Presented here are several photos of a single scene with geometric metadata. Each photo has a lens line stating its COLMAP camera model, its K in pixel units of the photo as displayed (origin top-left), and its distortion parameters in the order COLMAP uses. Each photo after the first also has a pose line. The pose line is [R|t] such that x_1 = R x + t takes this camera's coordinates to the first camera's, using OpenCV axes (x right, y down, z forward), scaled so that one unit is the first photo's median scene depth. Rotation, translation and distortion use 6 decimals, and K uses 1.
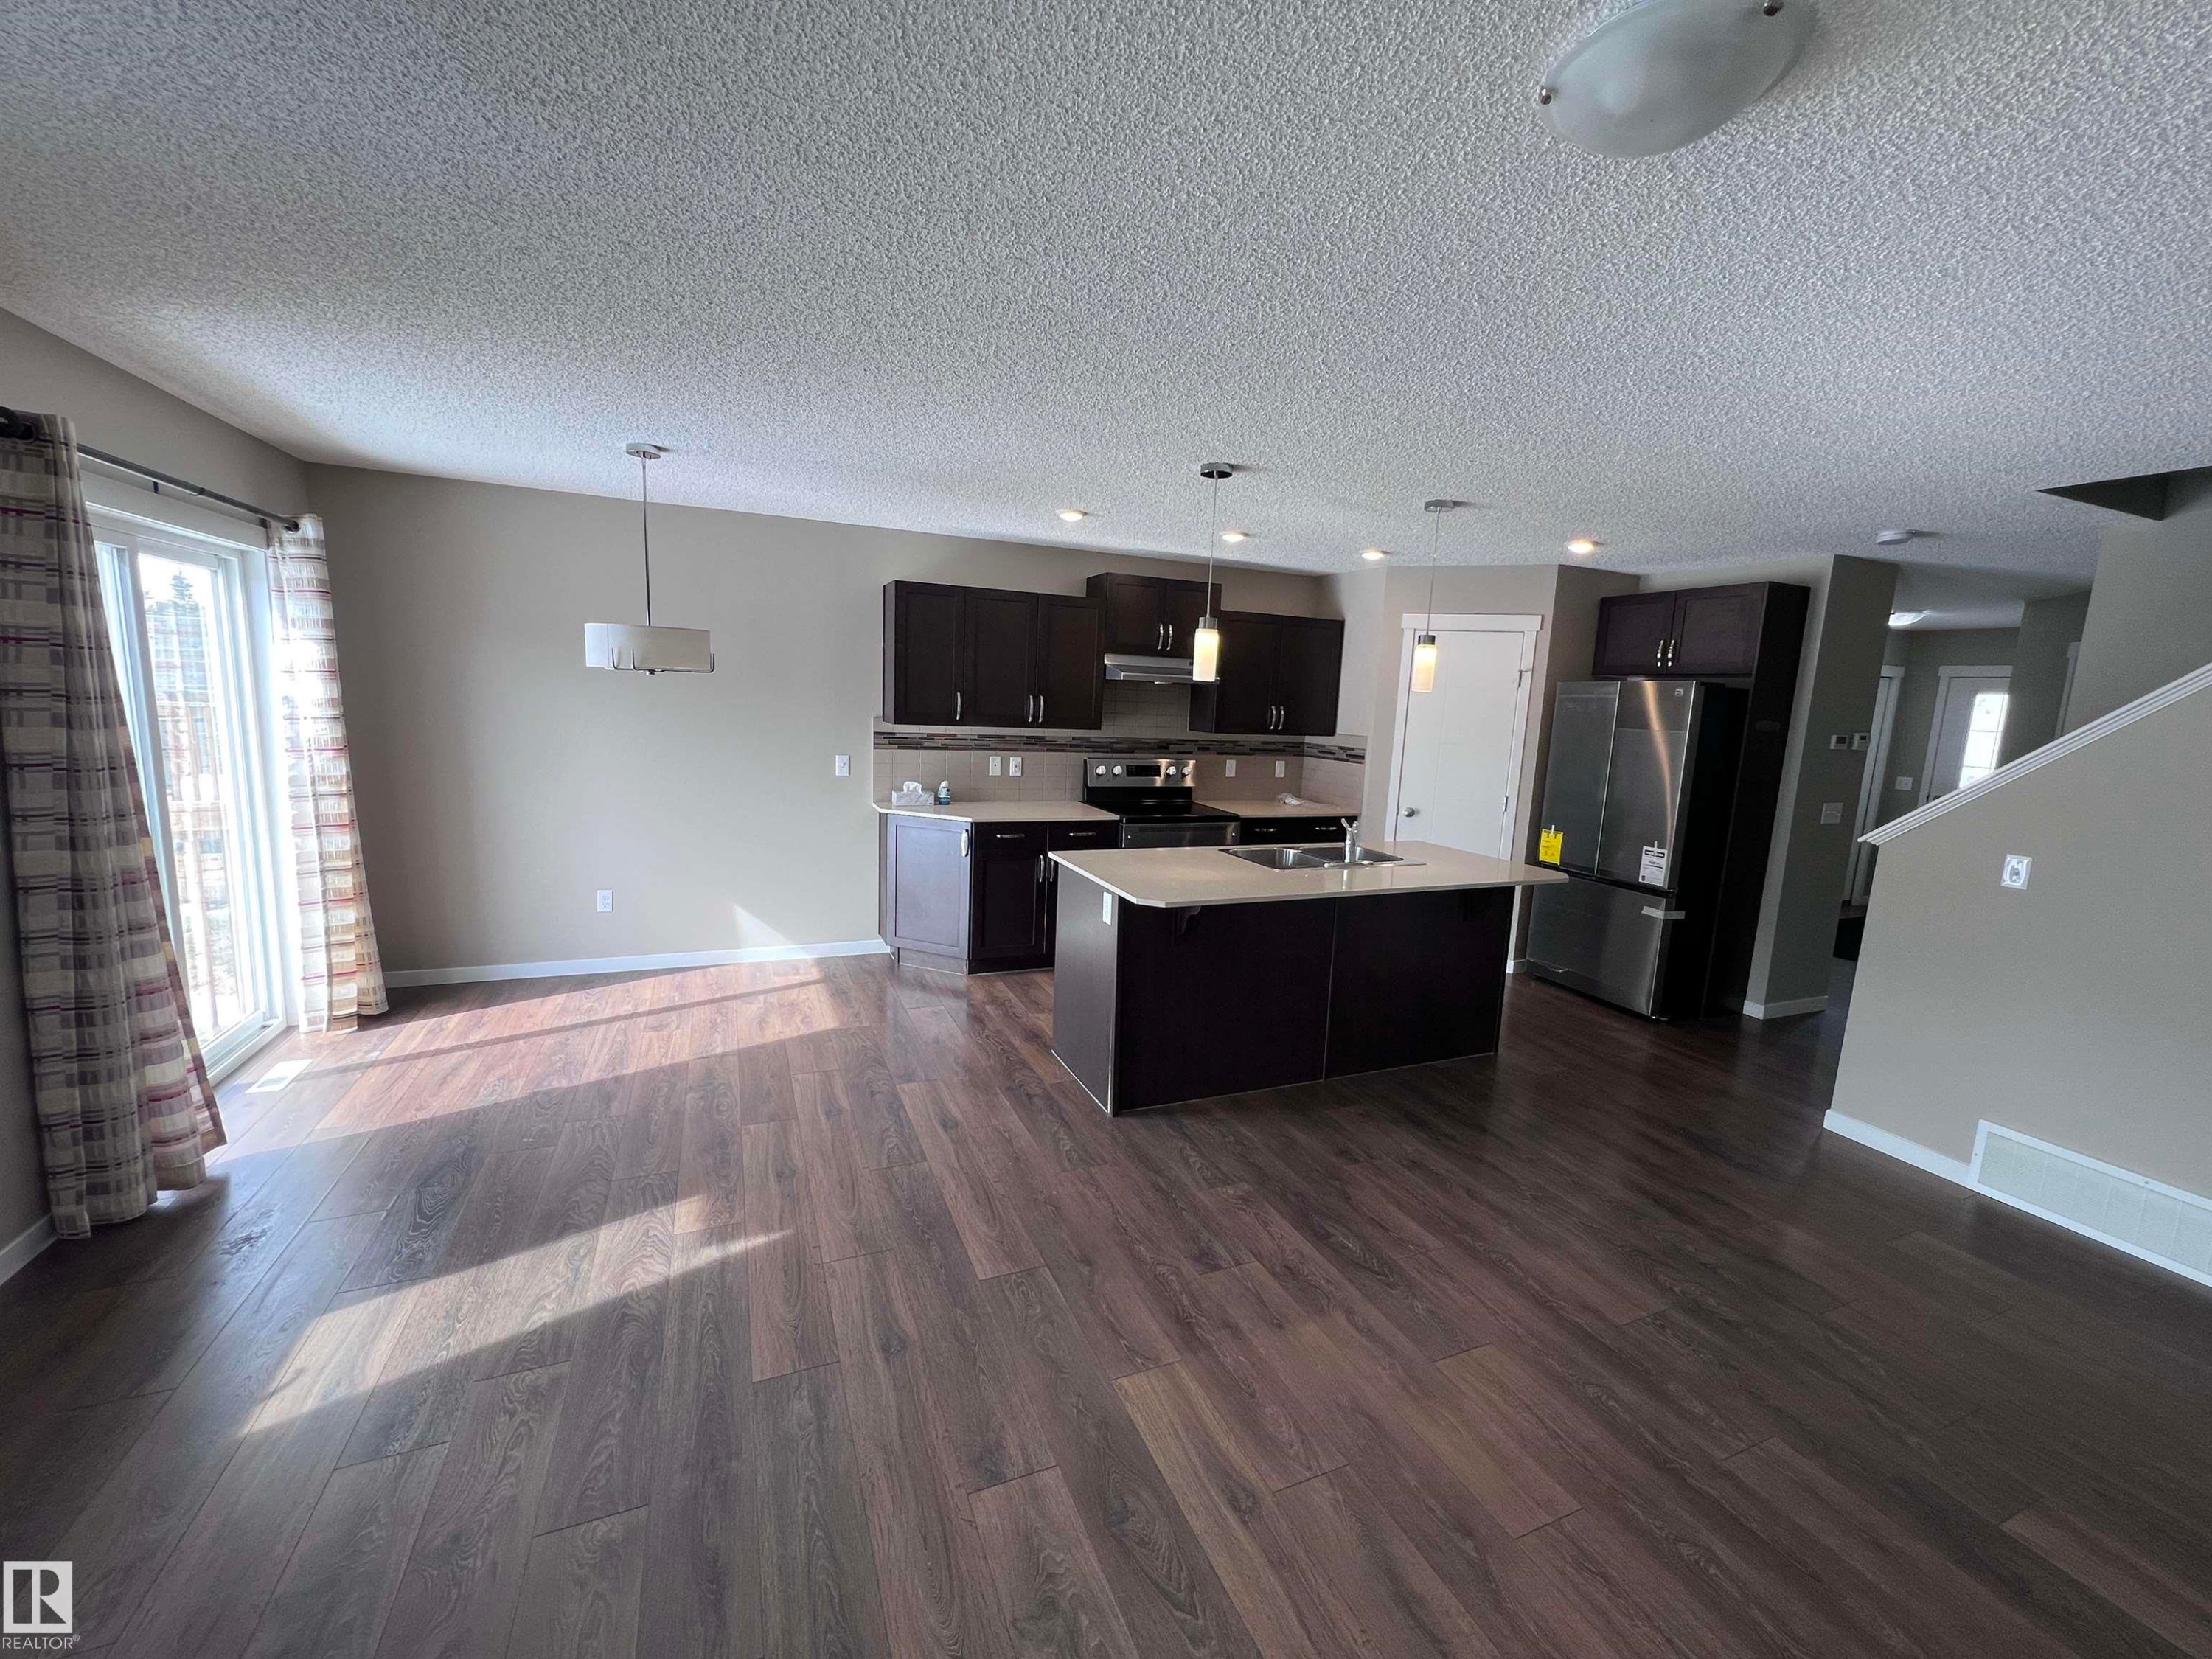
lens RADIAL K [[883.3, 0, 1104.5], [0, 883.3, 835.1], [0, 0, 1]] dist [0.000319, -0.000163]
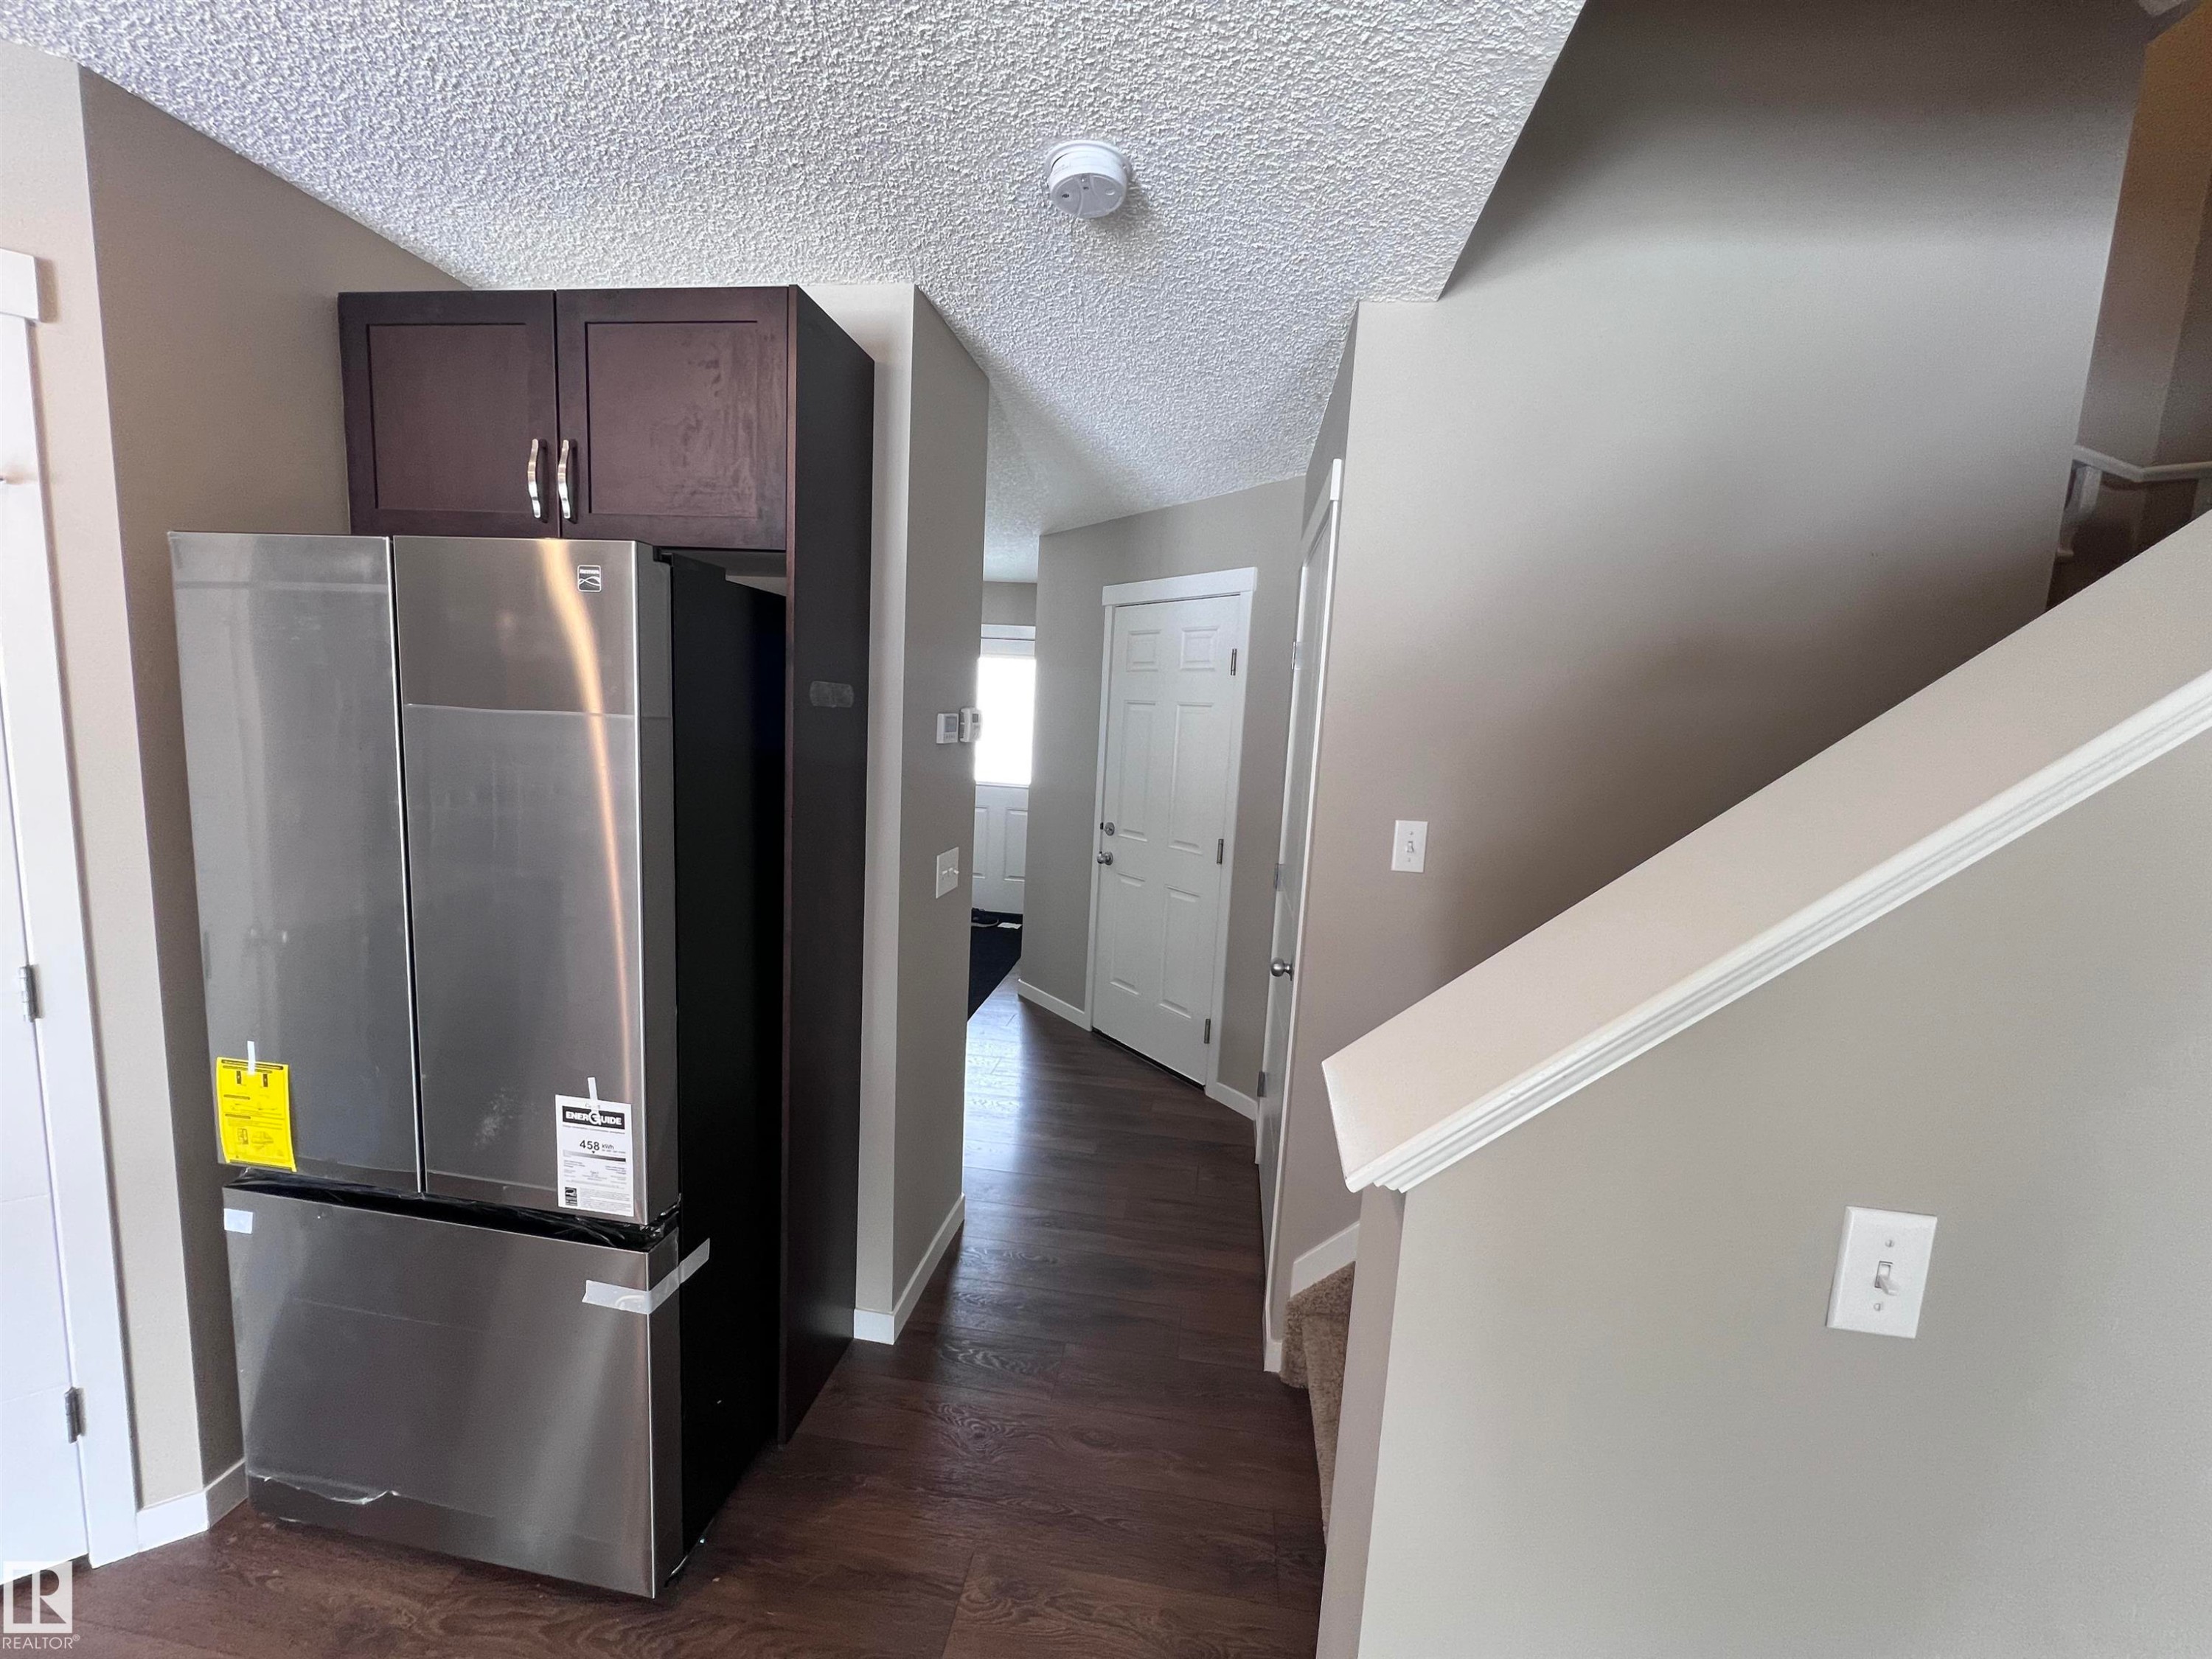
lens RADIAL K [[883.3, 0, 1110.4], [0, 883.3, 830.3], [0, 0, 1]] dist [0.000319, -0.000163]
pose [[0.520936, -0.121569, 0.844895, 0.470647], [0.103005, 0.991526, 0.079157, -0.081367], [-0.847358, 0.045792, 0.529044, 0.683689]]
